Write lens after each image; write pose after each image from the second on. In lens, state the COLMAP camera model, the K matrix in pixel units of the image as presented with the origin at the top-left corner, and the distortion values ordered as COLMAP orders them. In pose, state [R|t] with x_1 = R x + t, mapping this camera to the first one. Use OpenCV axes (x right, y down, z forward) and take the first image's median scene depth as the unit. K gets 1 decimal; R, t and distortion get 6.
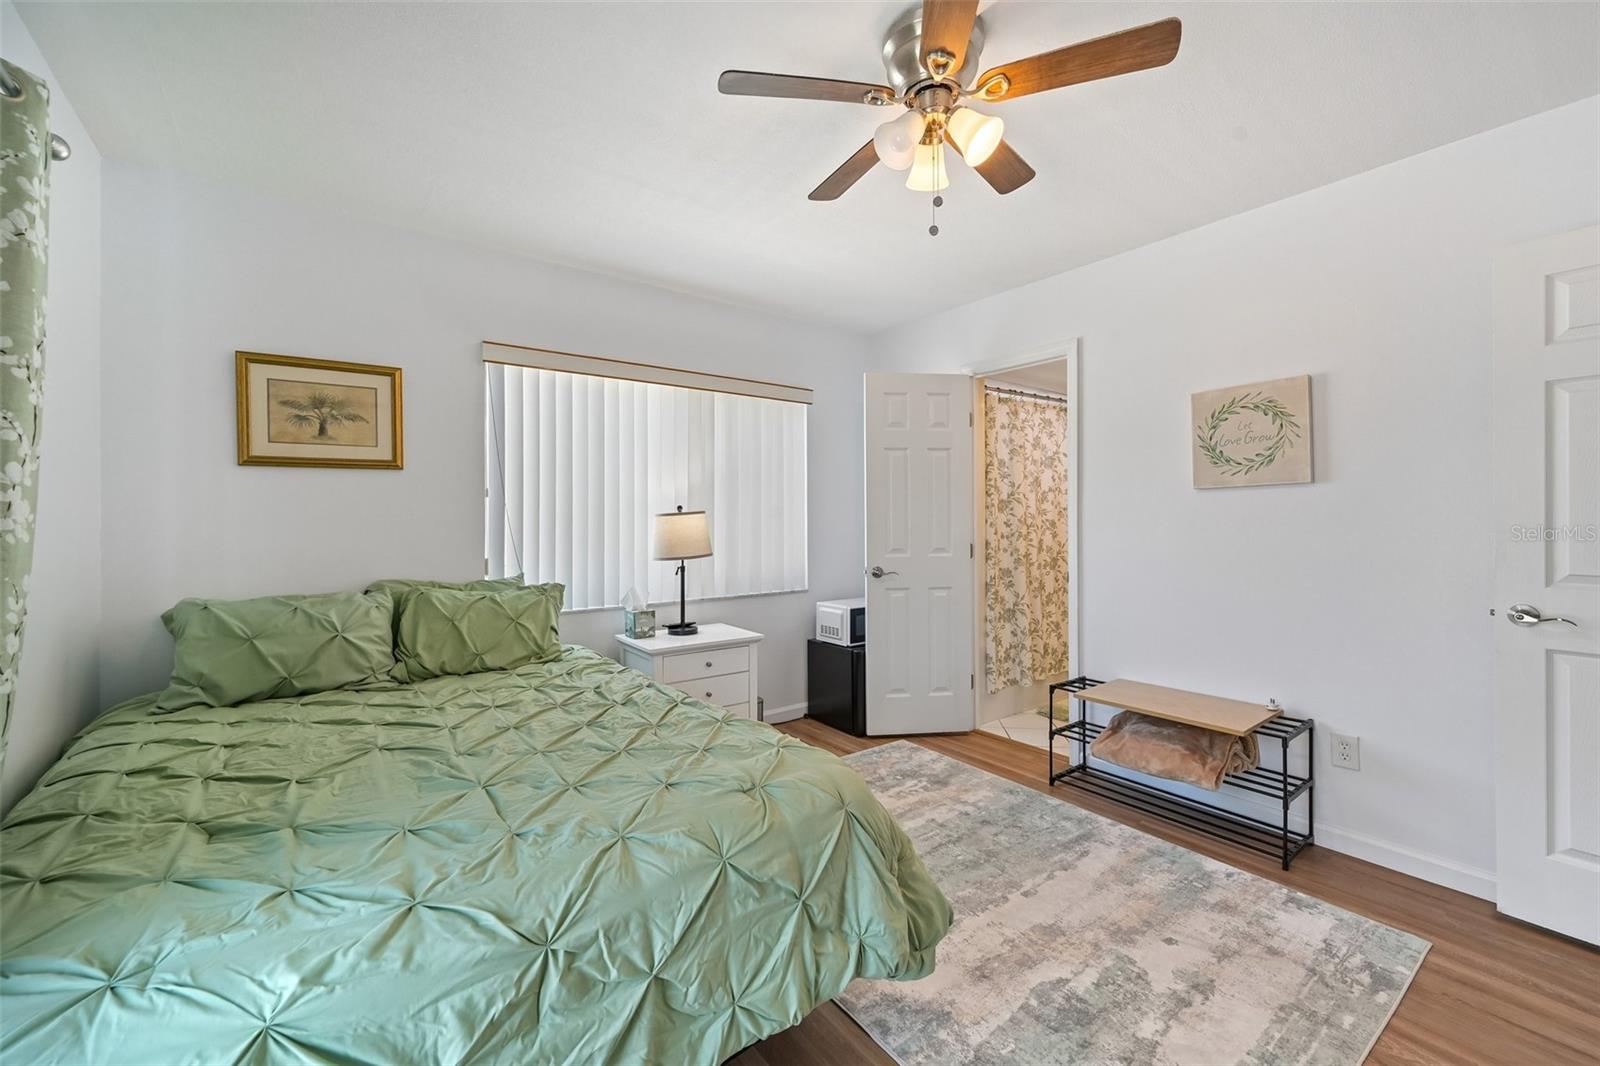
lens RADIAL K [[647.7, 0, 804.8], [0, 647.7, 529.4], [0, 0, 1]] dist [-0.001171, -0.000272]
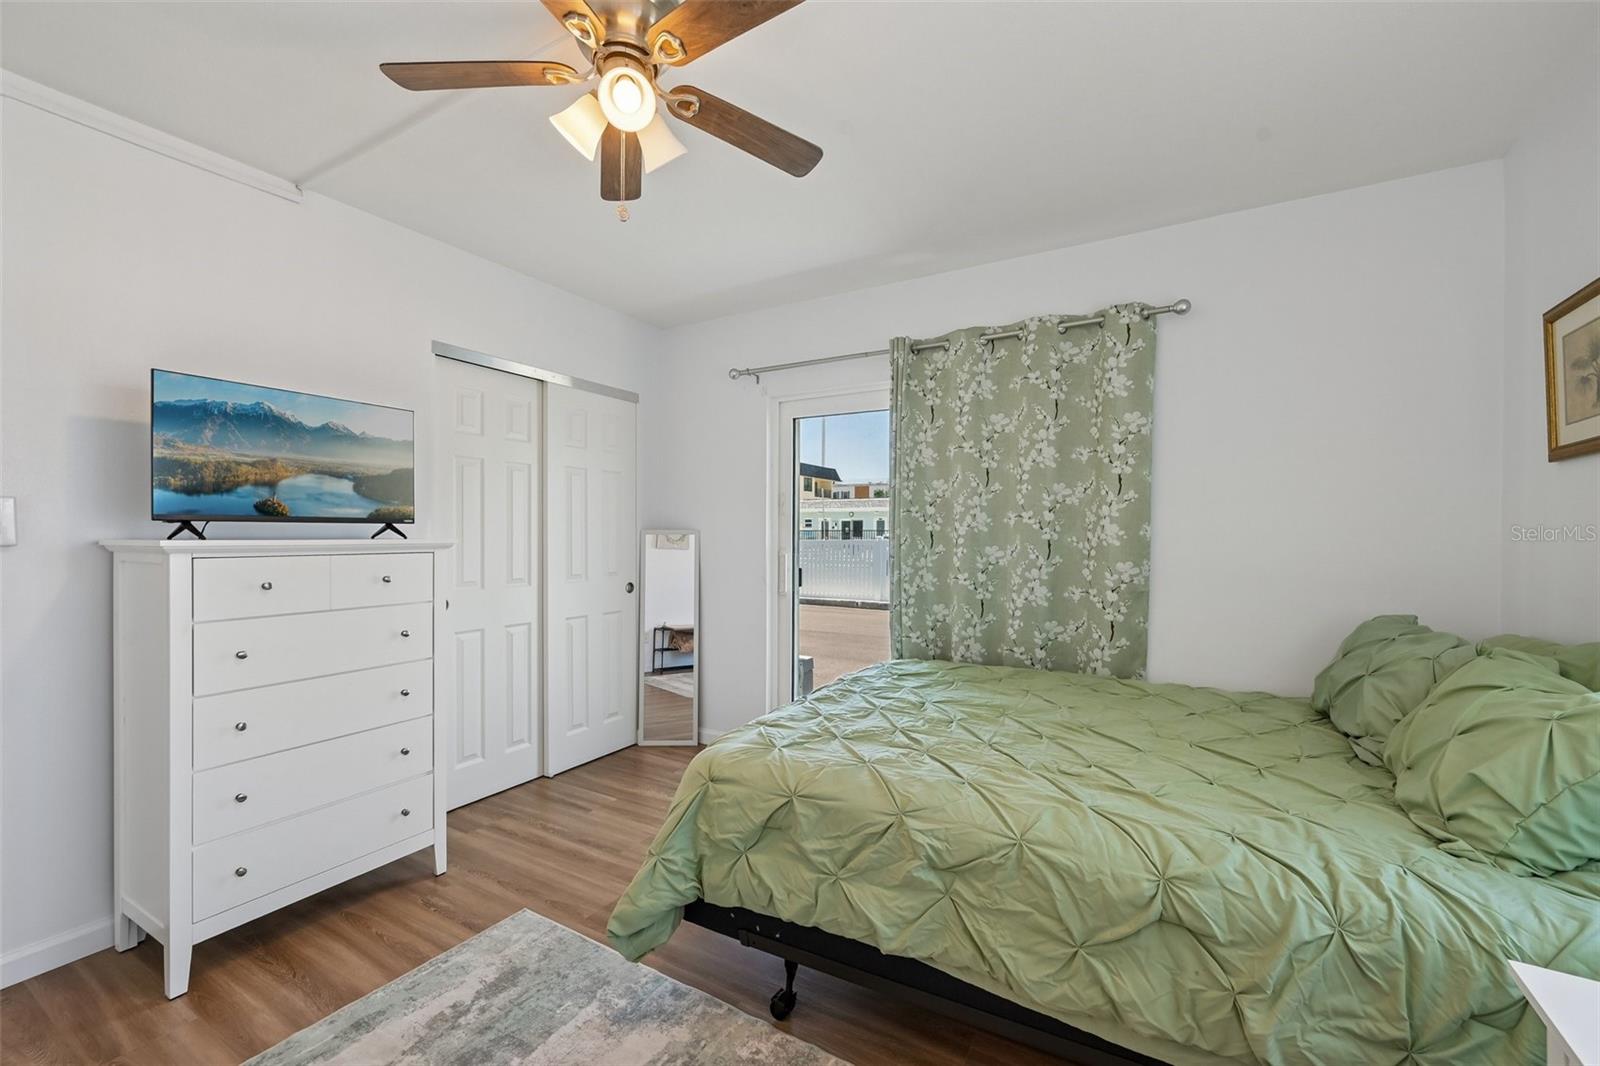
lens RADIAL K [[647.7, 0, 804.8], [0, 647.7, 529.4], [0, 0, 1]] dist [-0.001171, -0.000272]
pose [[-0.923483, -0.001162, -0.383637, 0.325151], [-0.004155, 0.999967, 0.006974, -0.031373], [0.383616, 0.008035, -0.923458, 1.981312]]
